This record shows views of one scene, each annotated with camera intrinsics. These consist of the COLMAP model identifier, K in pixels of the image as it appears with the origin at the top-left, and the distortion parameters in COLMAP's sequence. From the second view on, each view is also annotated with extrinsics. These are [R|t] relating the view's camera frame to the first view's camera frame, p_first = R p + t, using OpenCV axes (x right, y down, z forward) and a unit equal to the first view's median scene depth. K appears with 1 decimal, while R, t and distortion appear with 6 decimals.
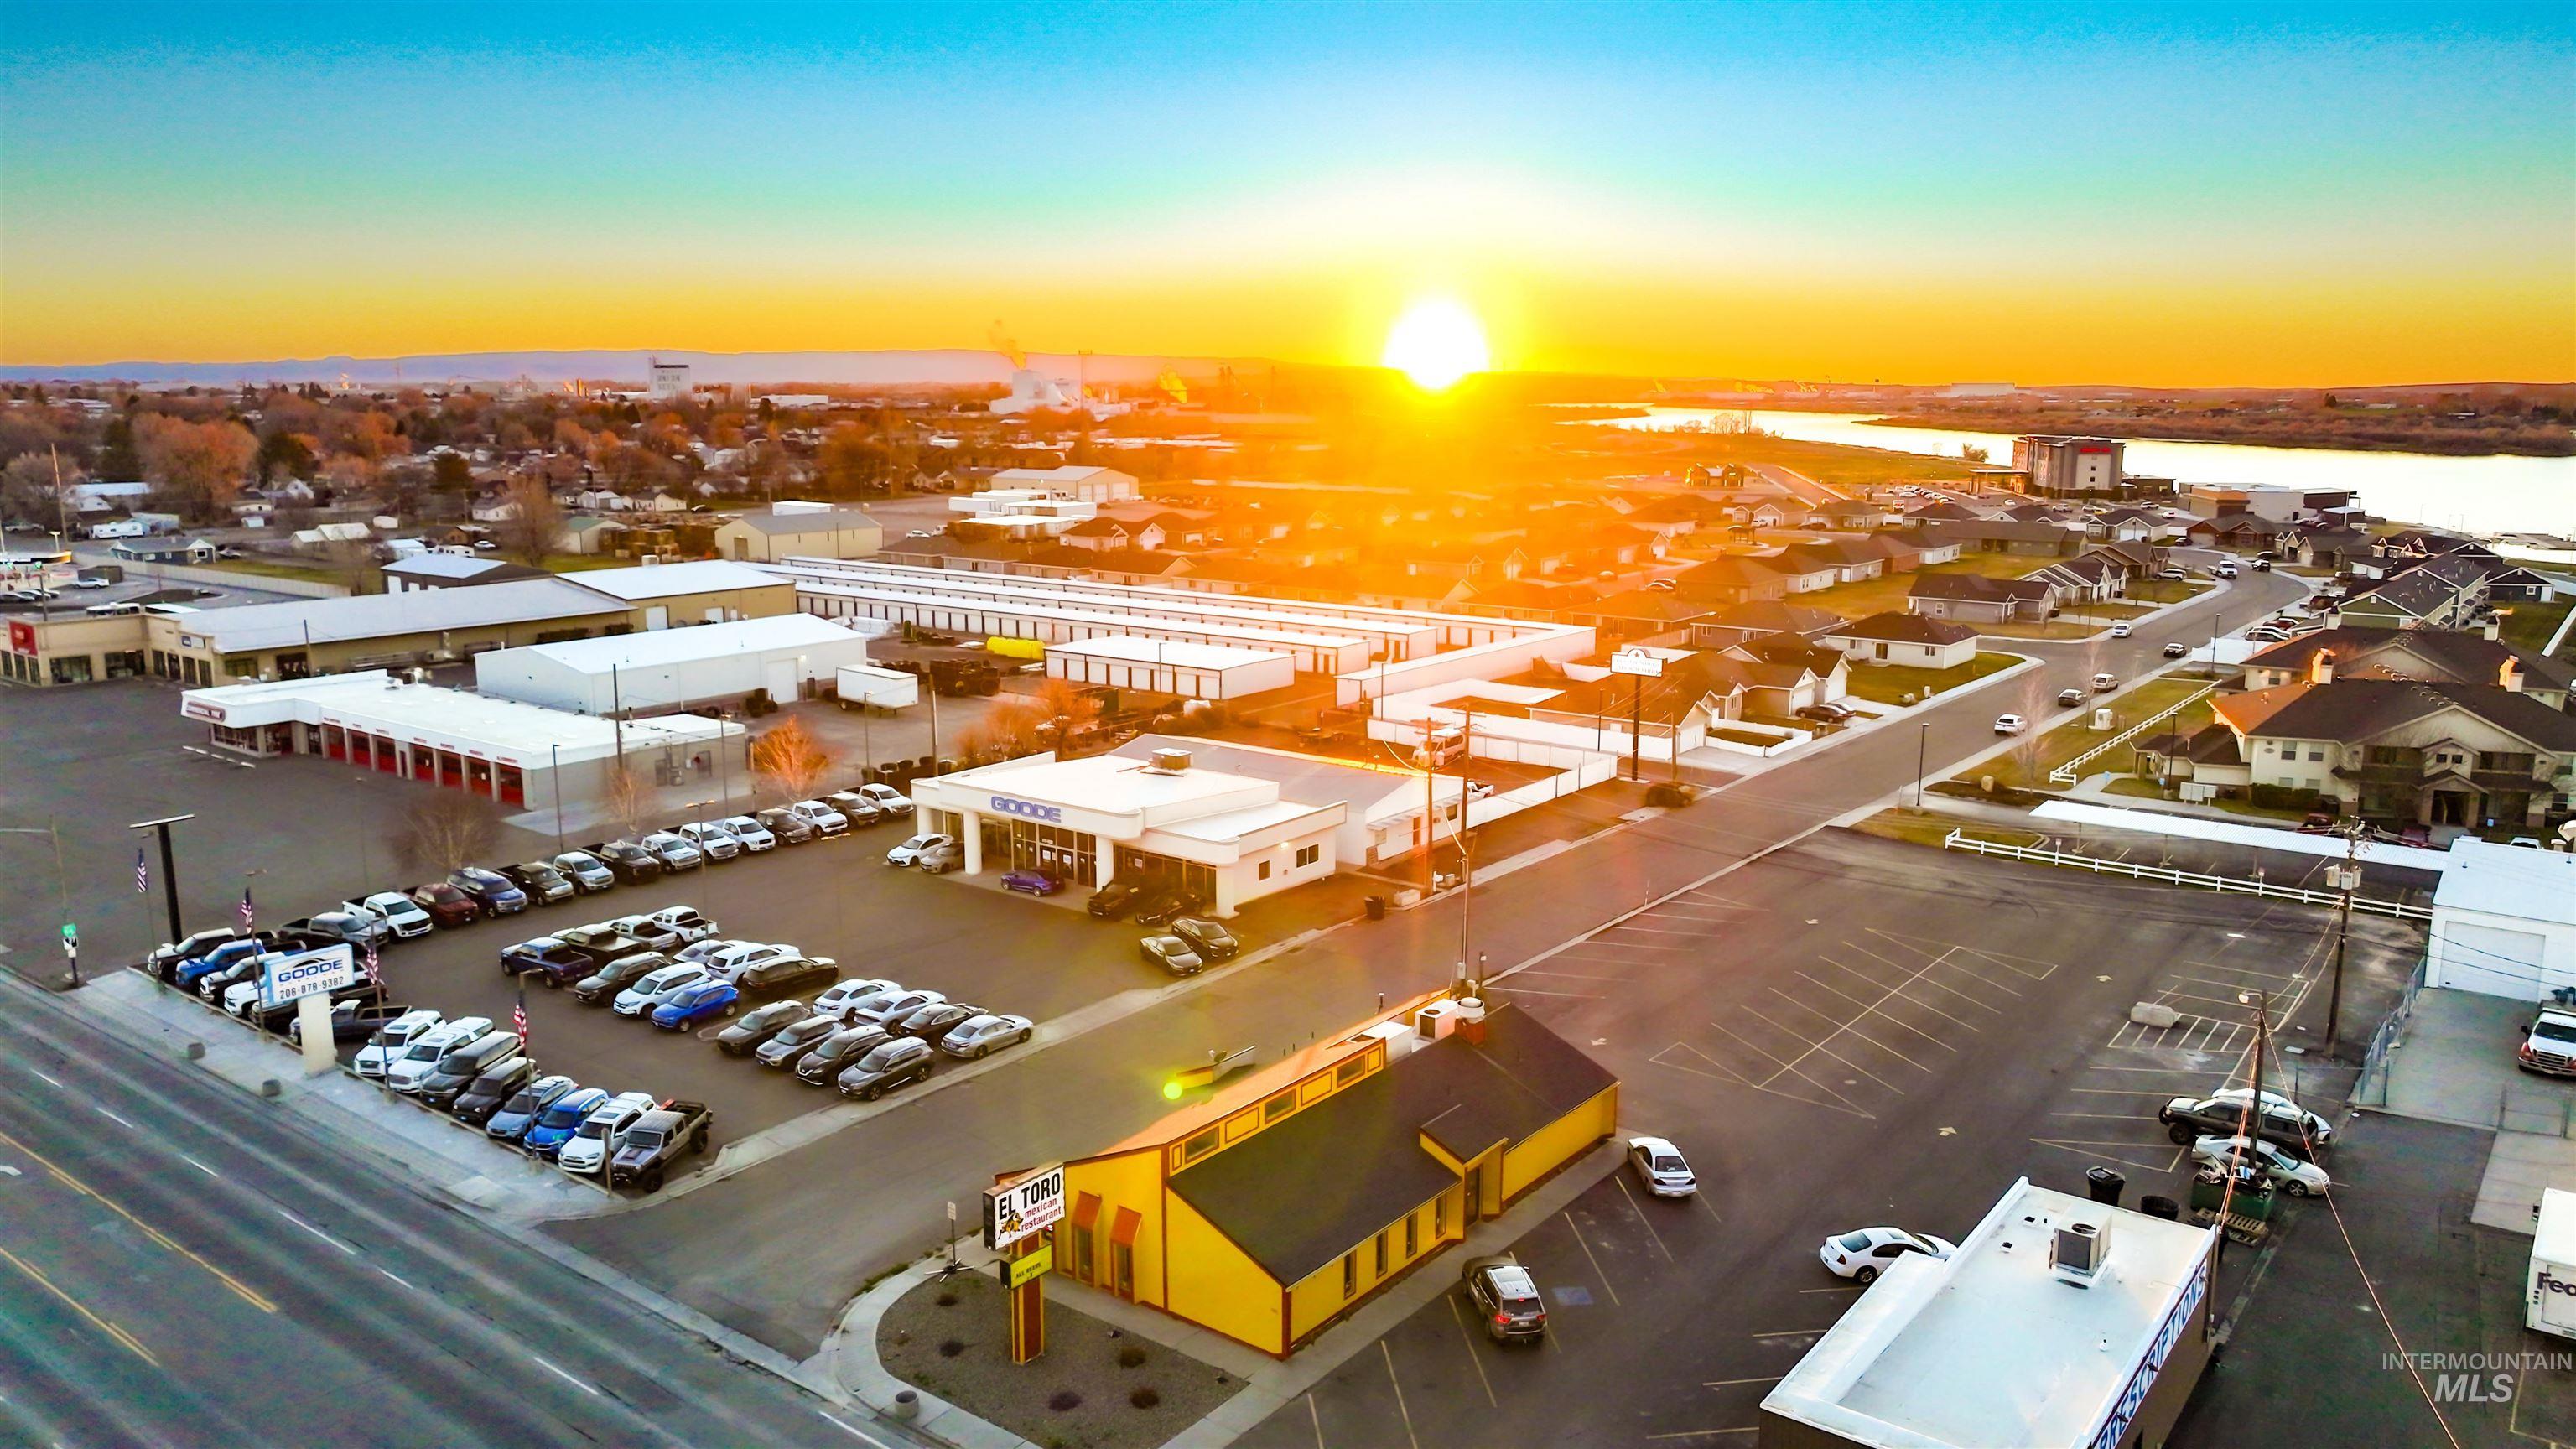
lens RADIAL K [[1826.2, 0, 1288.0], [0, 1826.2, 724.5], [0, 0, 1]] dist [0.007642, 0.001433]
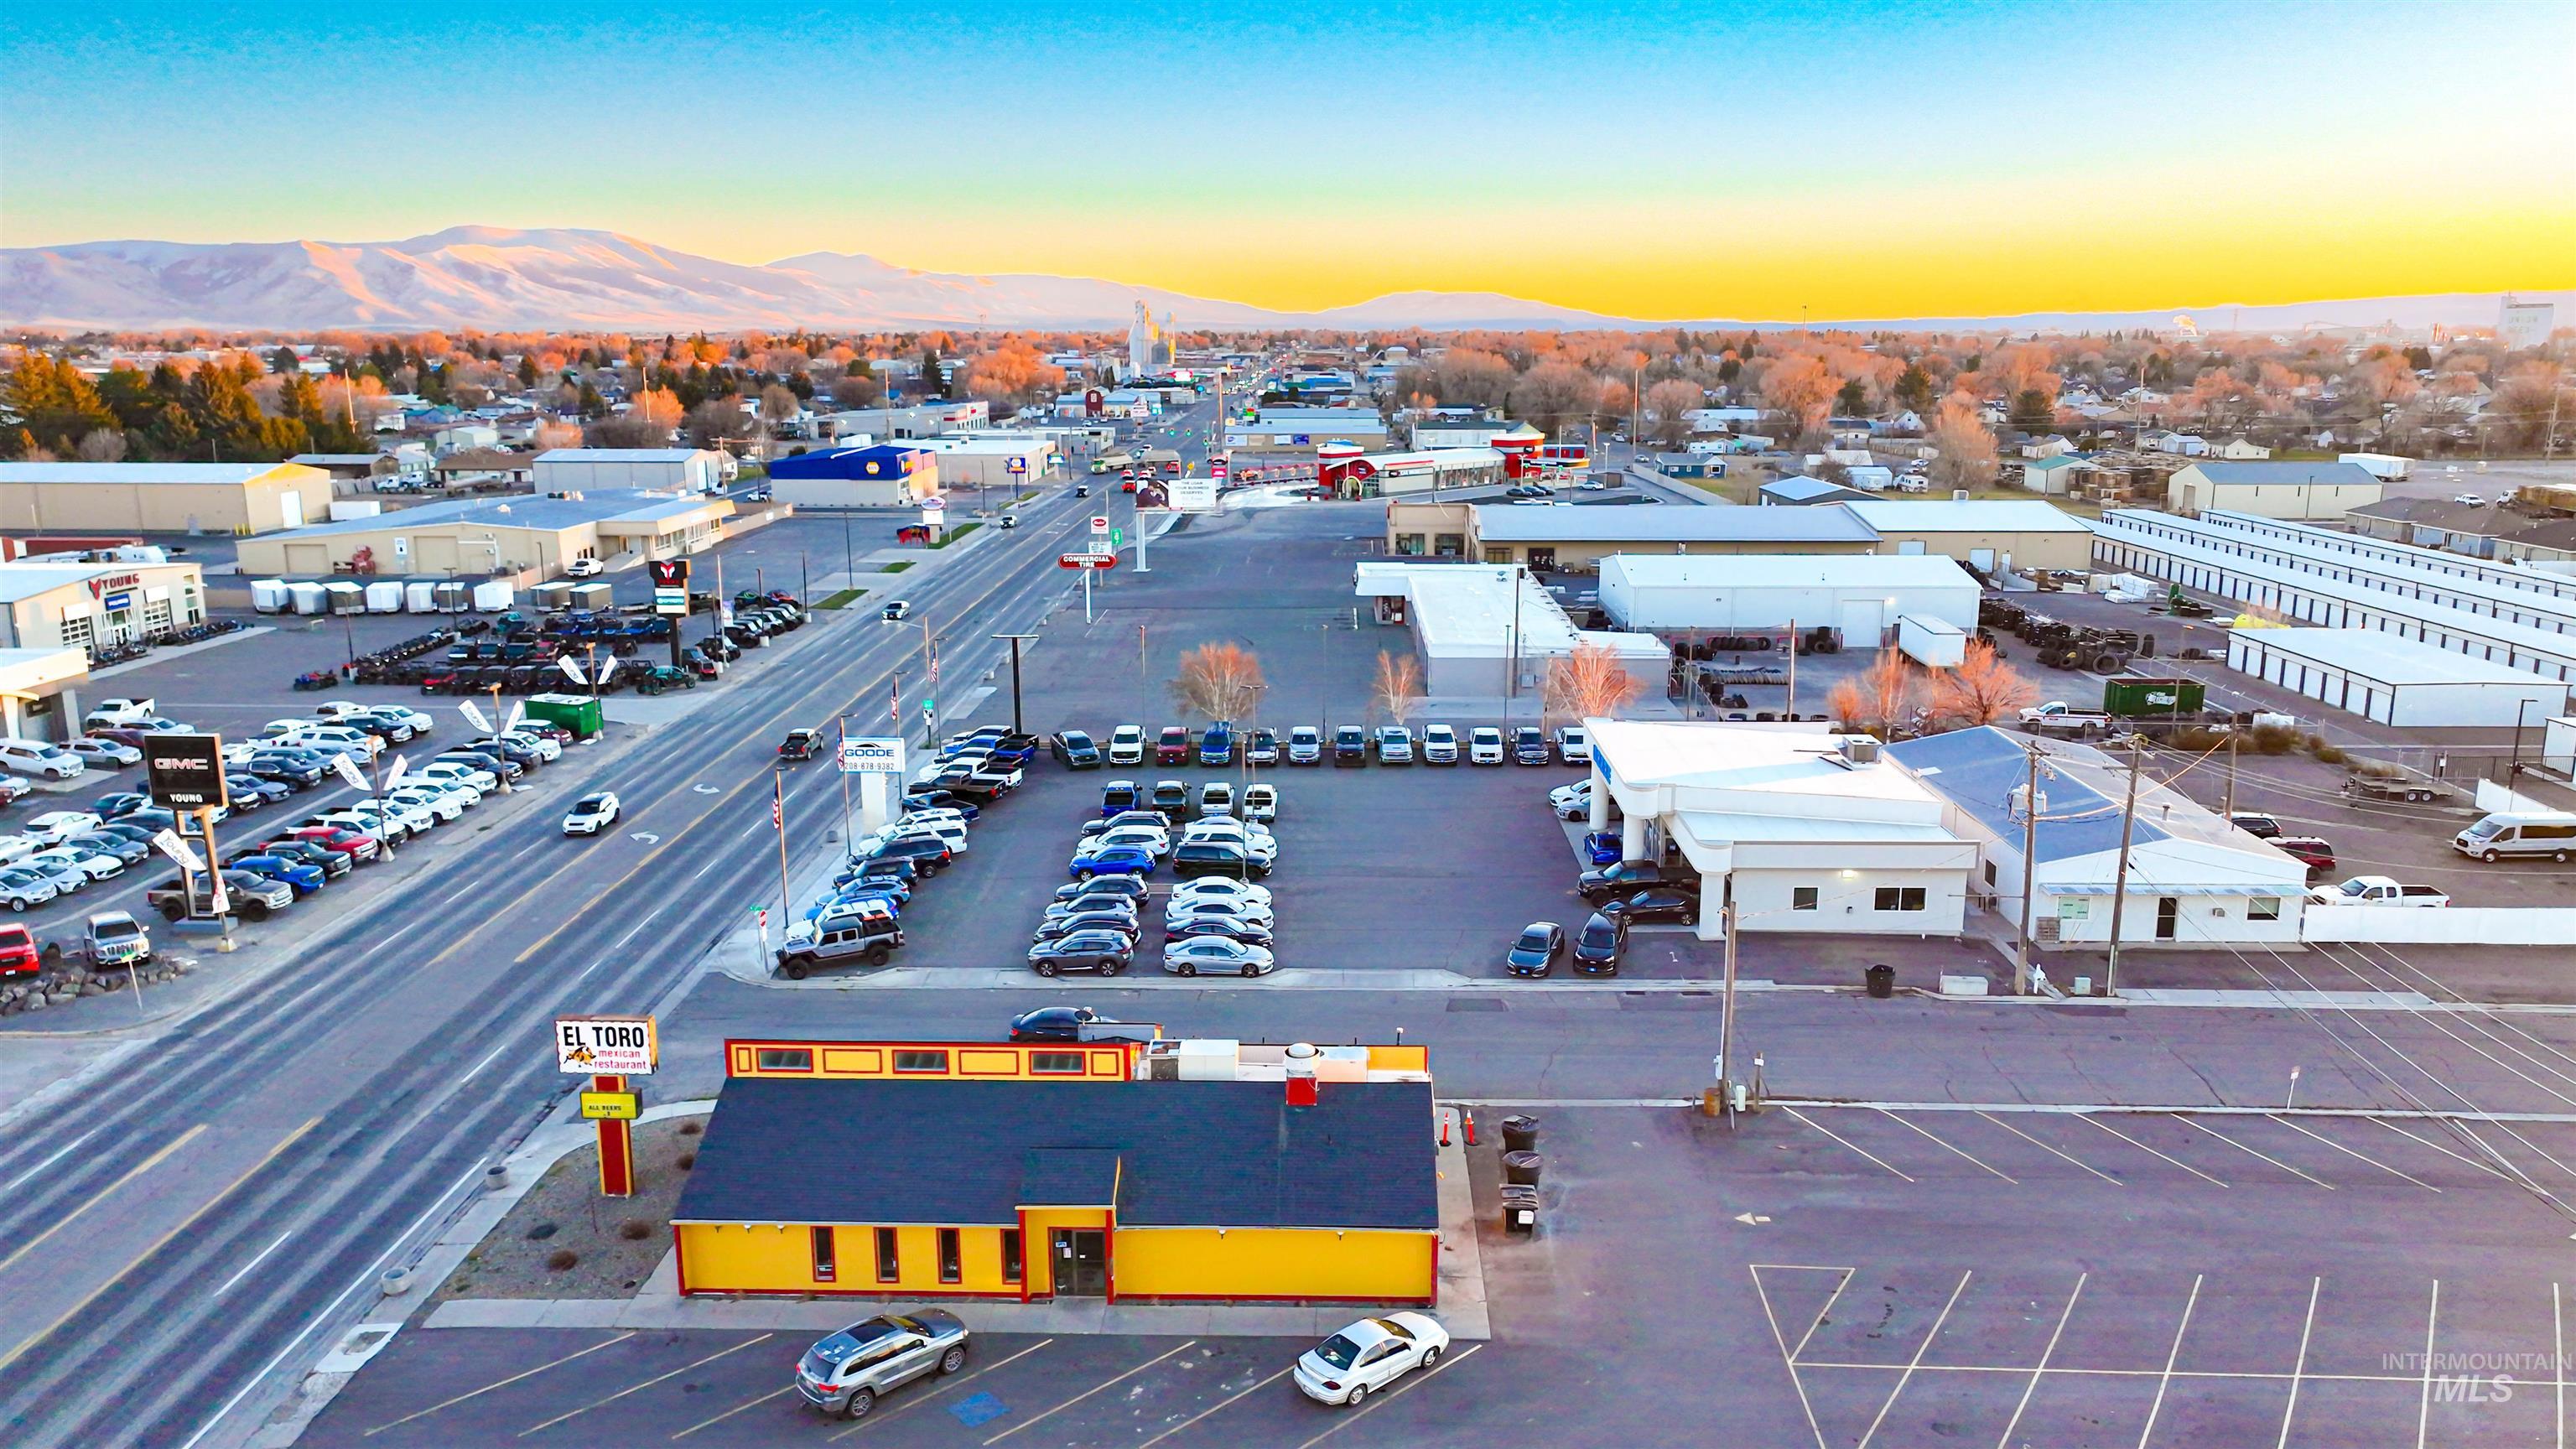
lens RADIAL K [[1801.7, 0, 1288.0], [0, 1801.7, 724.5], [0, 0, 1]] dist [0.000289, -0.000233]
pose [[0.580978, 0.168083, -0.796375, 0.428436], [-0.144564, 0.984197, 0.102262, -0.036394], [0.800978, 0.055715, 0.596096, 0.348476]]
